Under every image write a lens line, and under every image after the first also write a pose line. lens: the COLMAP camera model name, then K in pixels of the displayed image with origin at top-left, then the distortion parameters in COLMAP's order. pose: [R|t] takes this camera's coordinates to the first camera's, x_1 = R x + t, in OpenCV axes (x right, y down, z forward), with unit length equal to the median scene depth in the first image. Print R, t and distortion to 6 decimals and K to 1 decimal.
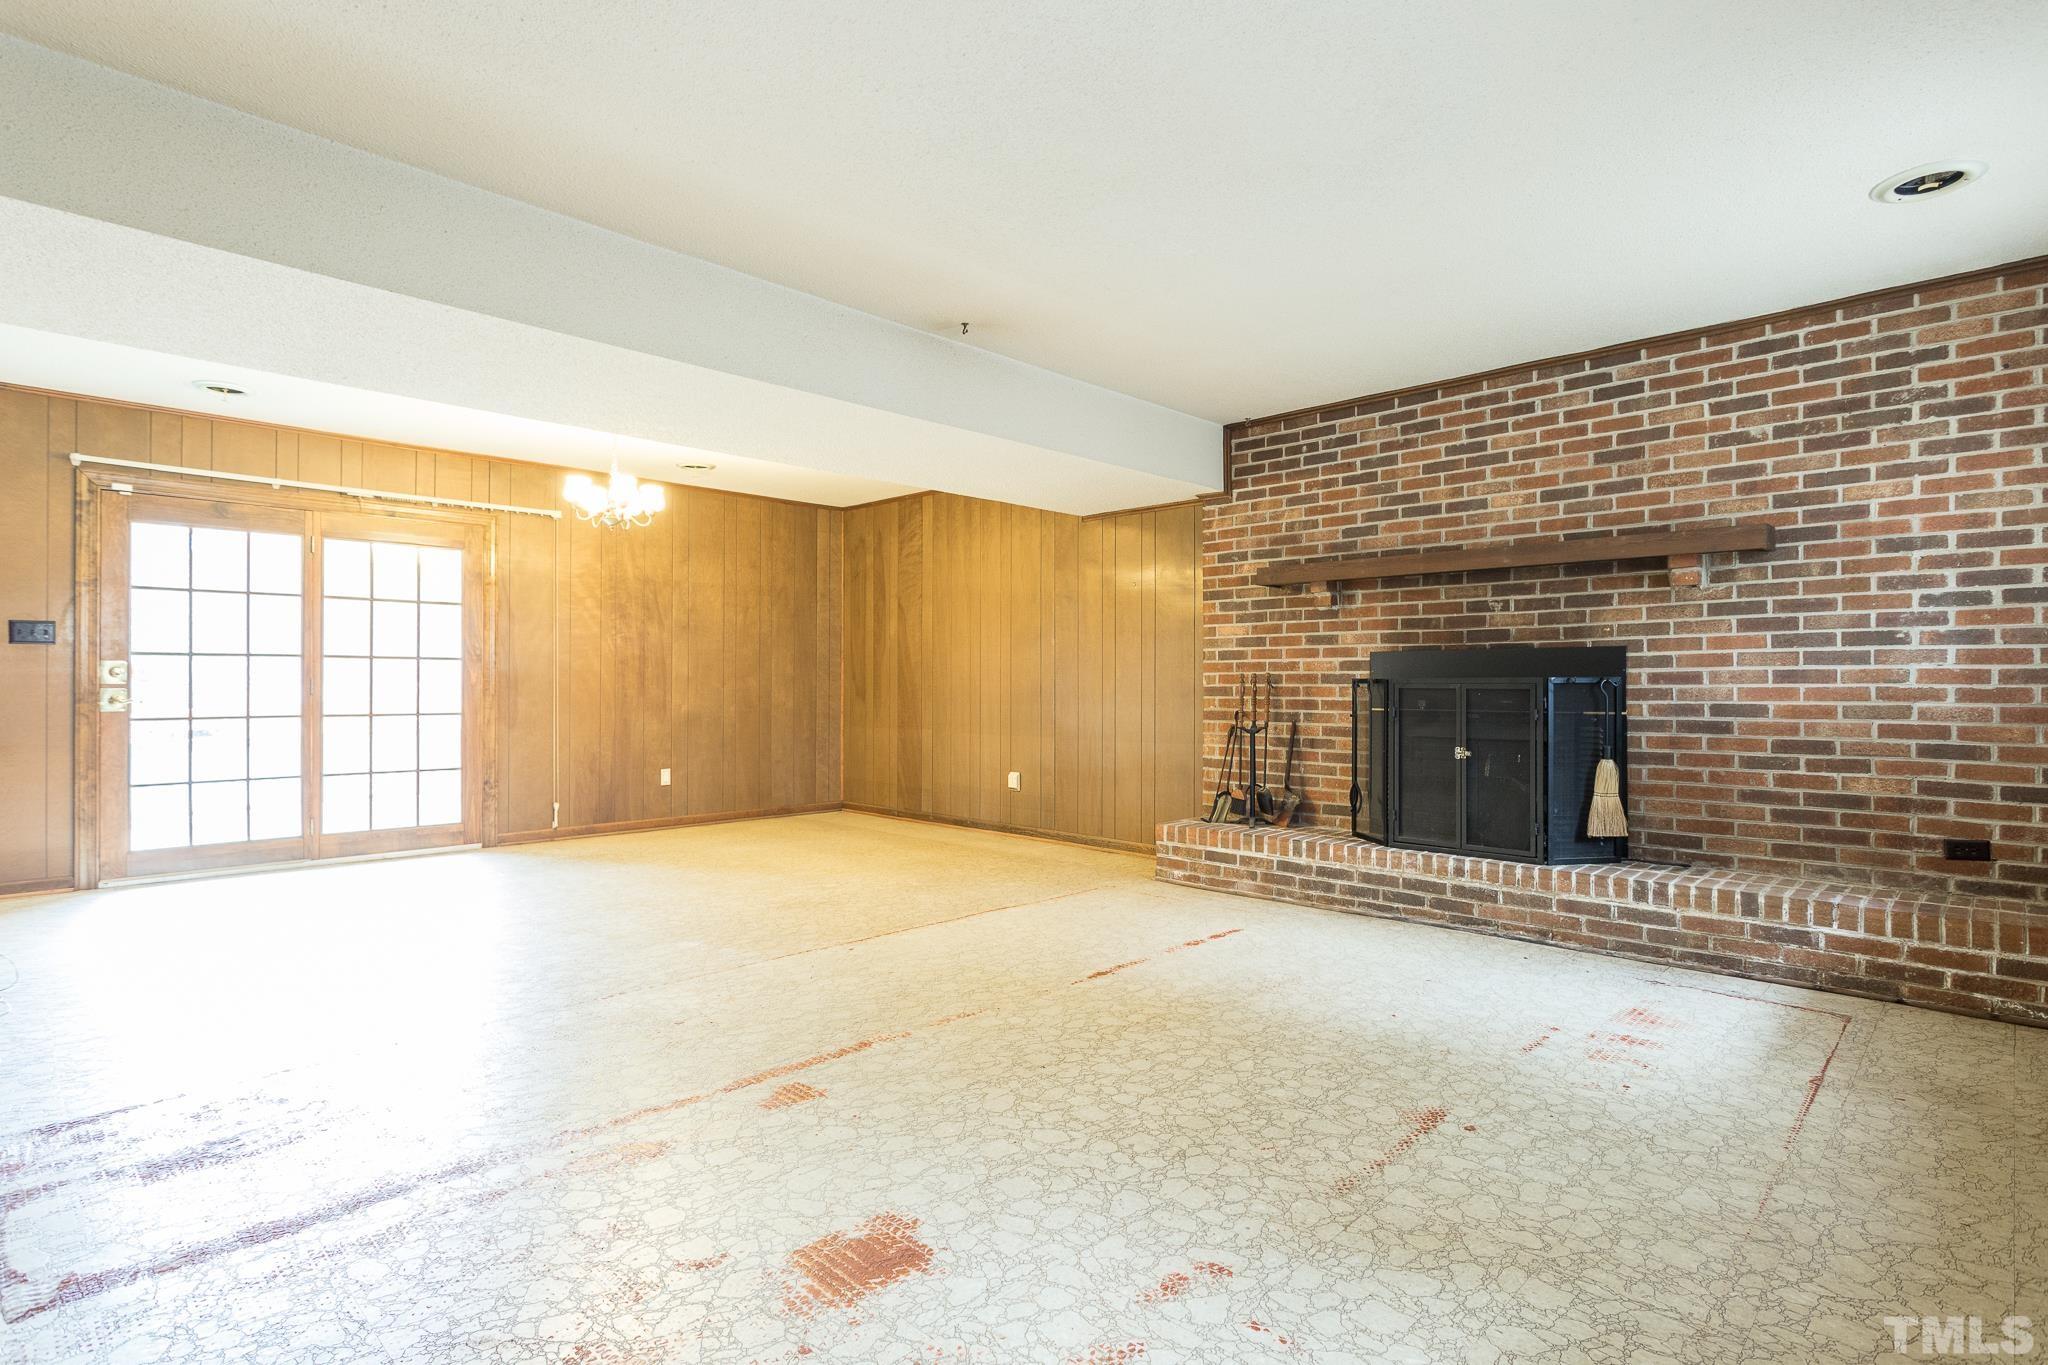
lens RADIAL K [[1020.0, 0, 1026.1], [0, 1020.0, 674.7], [0, 0, 1]] dist [-0.012531, 0.000212]
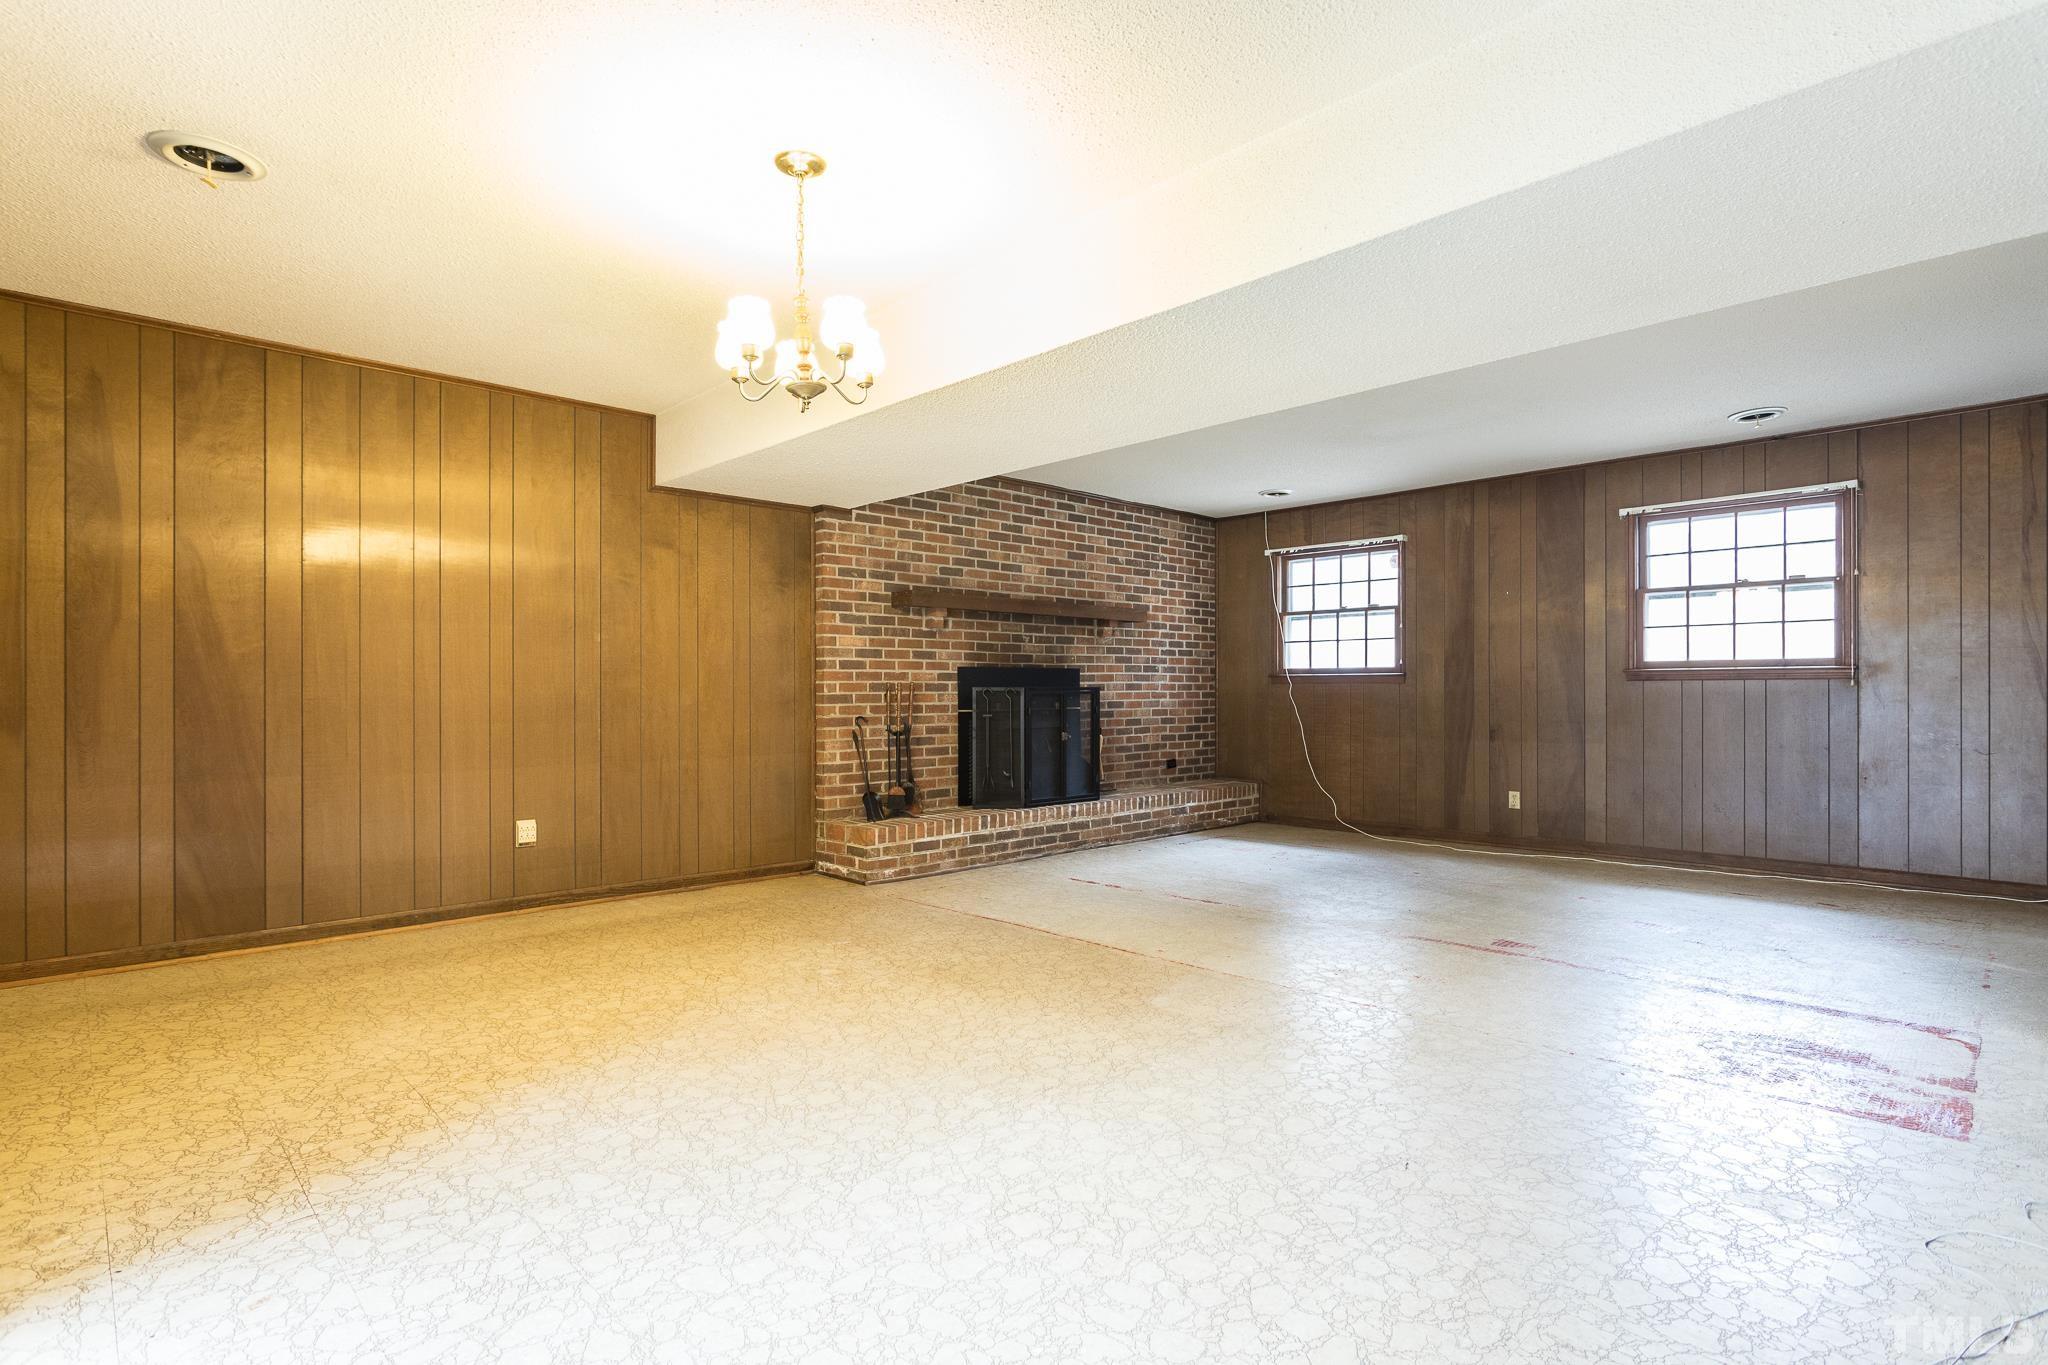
lens RADIAL K [[1020.0, 0, 1026.1], [0, 1020.0, 674.7], [0, 0, 1]] dist [-0.012531, 0.000212]
pose [[0.031668, 0.014756, 0.999390, -0.955405], [-0.005253, 0.999880, -0.014596, 0.006493], [-0.999485, -0.004787, 0.031742, 0.878546]]
